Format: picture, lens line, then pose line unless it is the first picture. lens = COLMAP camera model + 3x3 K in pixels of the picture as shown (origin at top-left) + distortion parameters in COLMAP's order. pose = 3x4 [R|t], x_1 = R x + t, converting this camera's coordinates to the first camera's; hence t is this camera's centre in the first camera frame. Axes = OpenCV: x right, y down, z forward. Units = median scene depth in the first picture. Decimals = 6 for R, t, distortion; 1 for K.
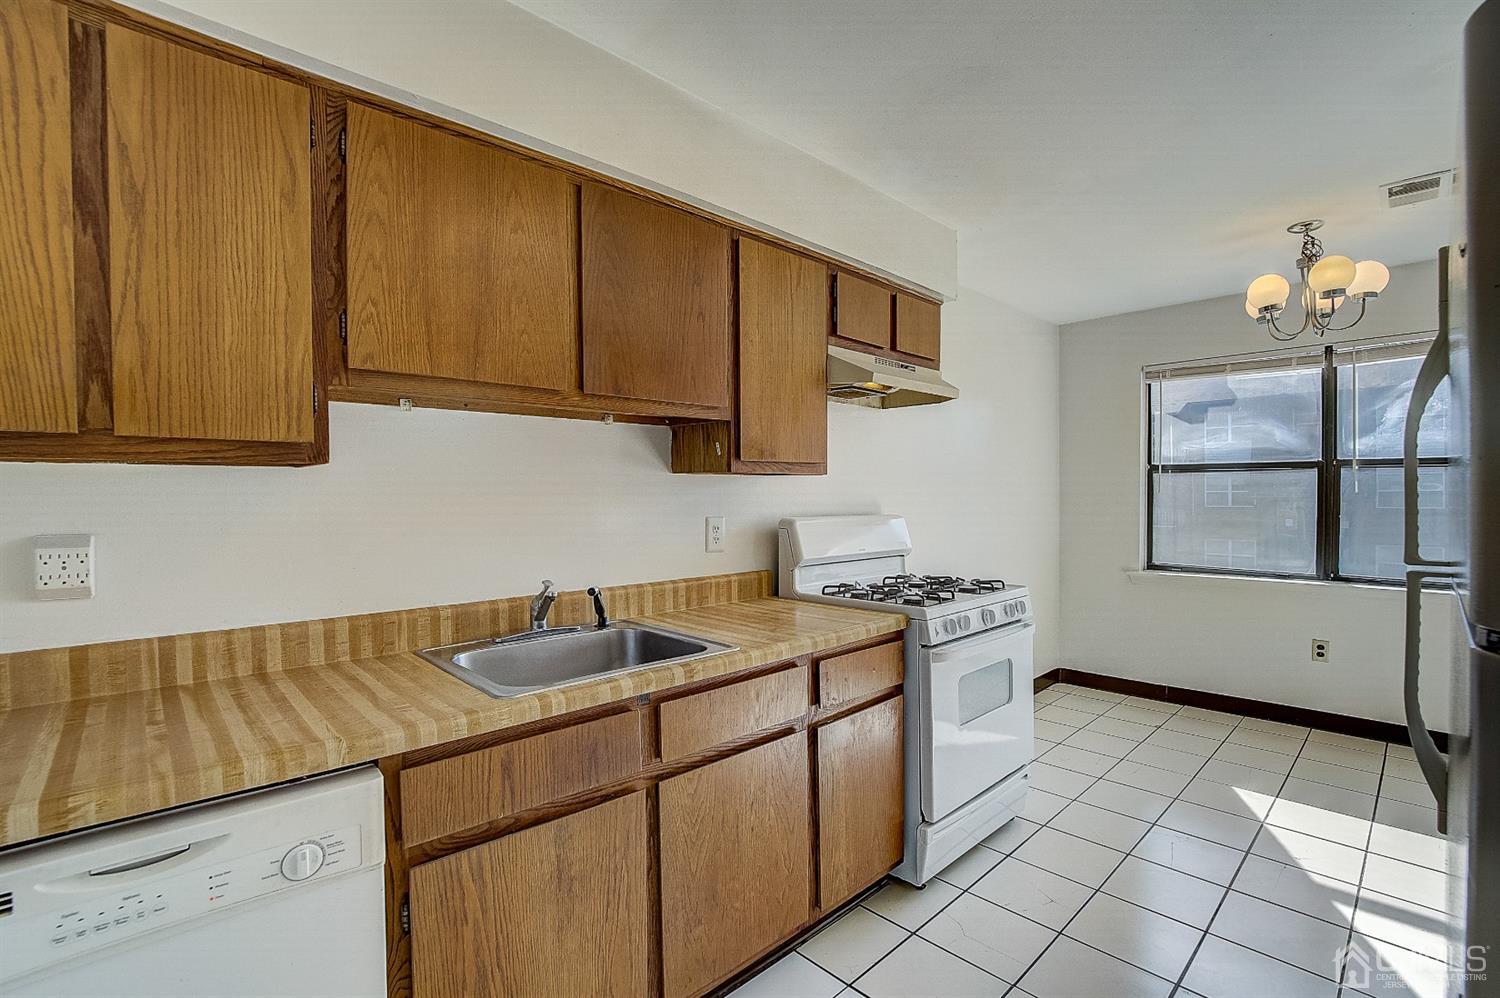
lens RADIAL K [[694.0, 0, 754.3], [0, 694.0, 508.0], [0, 0, 1]] dist [-0.022303, 0.003656]
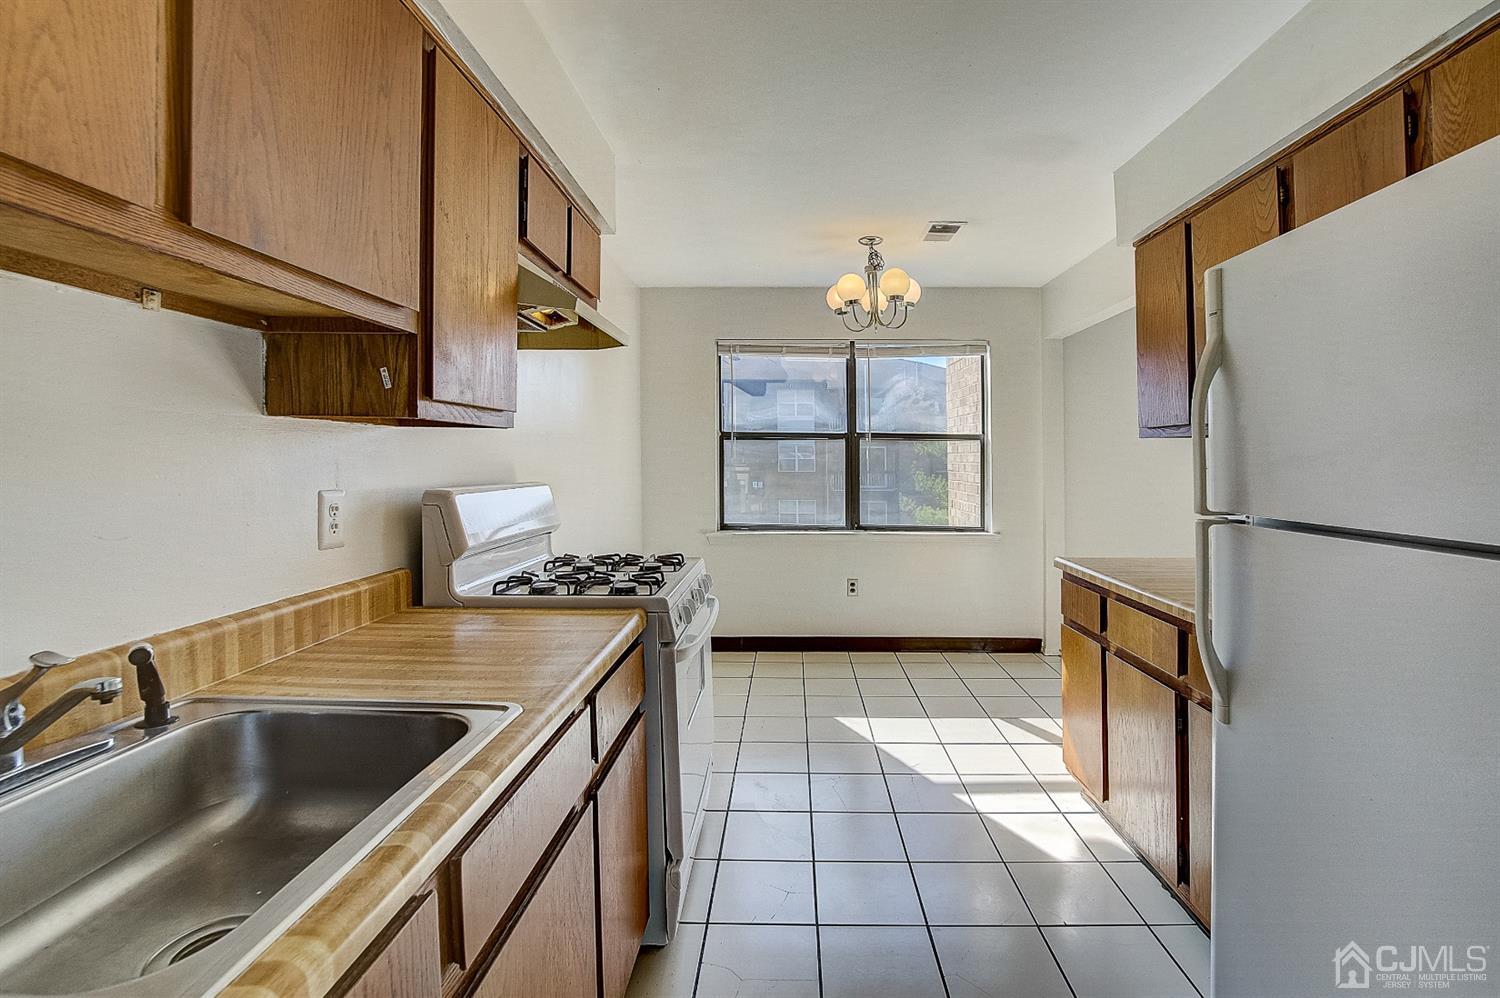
lens RADIAL K [[694.0, 0, 794.3], [0, 694.0, 457.9], [0, 0, 1]] dist [-0.022303, 0.003656]
pose [[0.700773, 0.008659, 0.713331, -0.191396], [0.007092, 0.999792, -0.019103, -0.001209], [-0.713349, 0.018446, 0.700566, 0.267959]]
